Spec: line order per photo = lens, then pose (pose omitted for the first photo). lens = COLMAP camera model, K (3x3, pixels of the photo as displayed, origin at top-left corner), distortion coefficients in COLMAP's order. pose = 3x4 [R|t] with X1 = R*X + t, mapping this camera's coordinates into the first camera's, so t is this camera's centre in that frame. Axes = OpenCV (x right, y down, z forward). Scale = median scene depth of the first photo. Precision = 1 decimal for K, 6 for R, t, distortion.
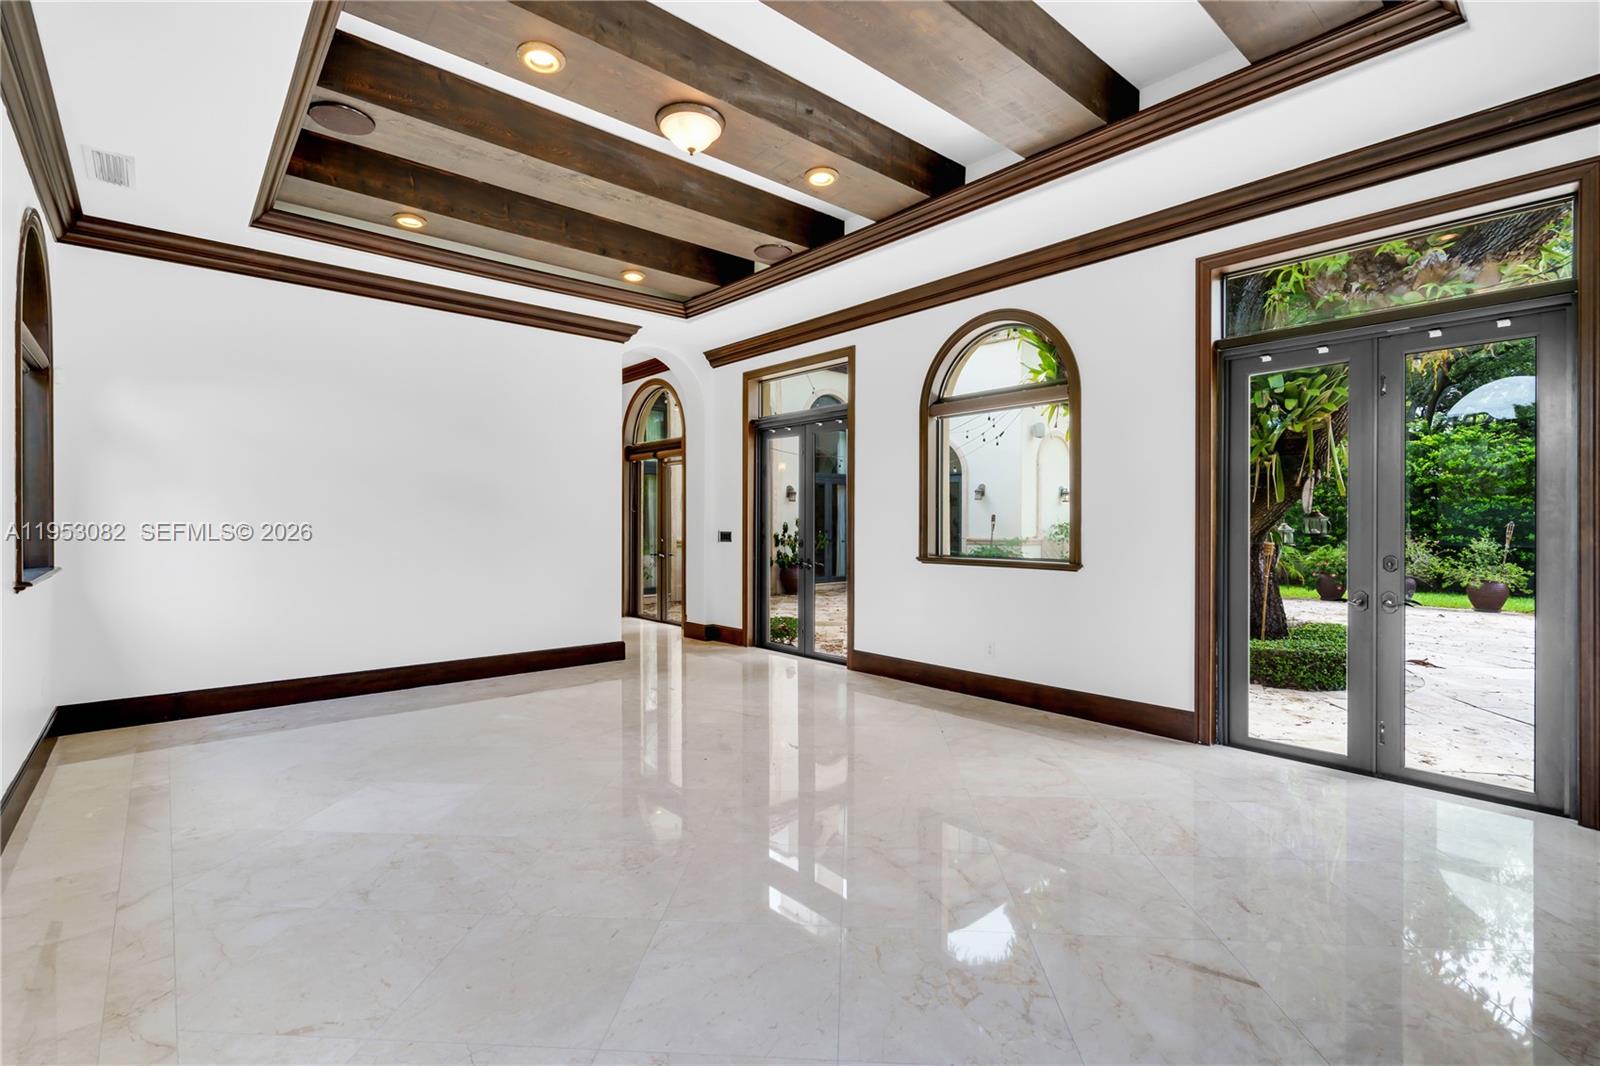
lens RADIAL K [[741.2, 0, 804.6], [0, 741.2, 524.7], [0, 0, 1]] dist [-0.000260, -0.000615]
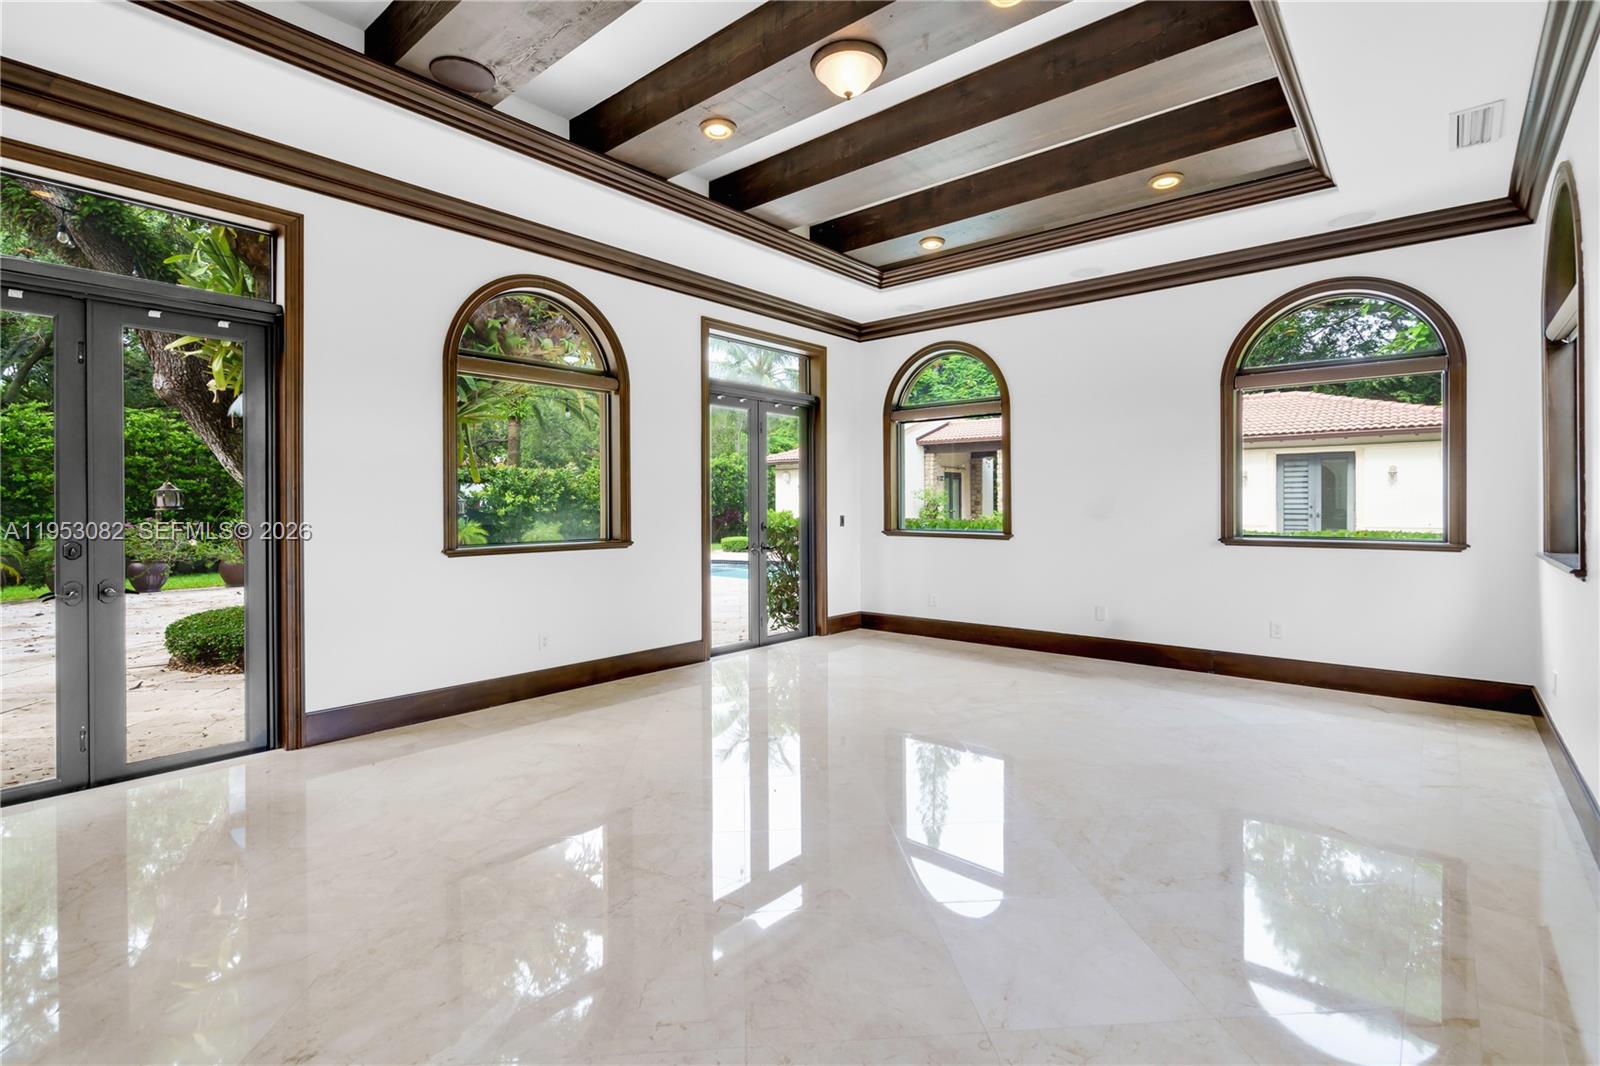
lens RADIAL K [[741.2, 0, 801.7], [0, 741.2, 510.1], [0, 0, 1]] dist [-0.000260, -0.000615]
pose [[-0.154883, -0.008431, 0.987897, -0.797956], [0.003569, 0.999952, 0.009094, -0.004694], [-0.987926, 0.004935, -0.154846, 0.916078]]
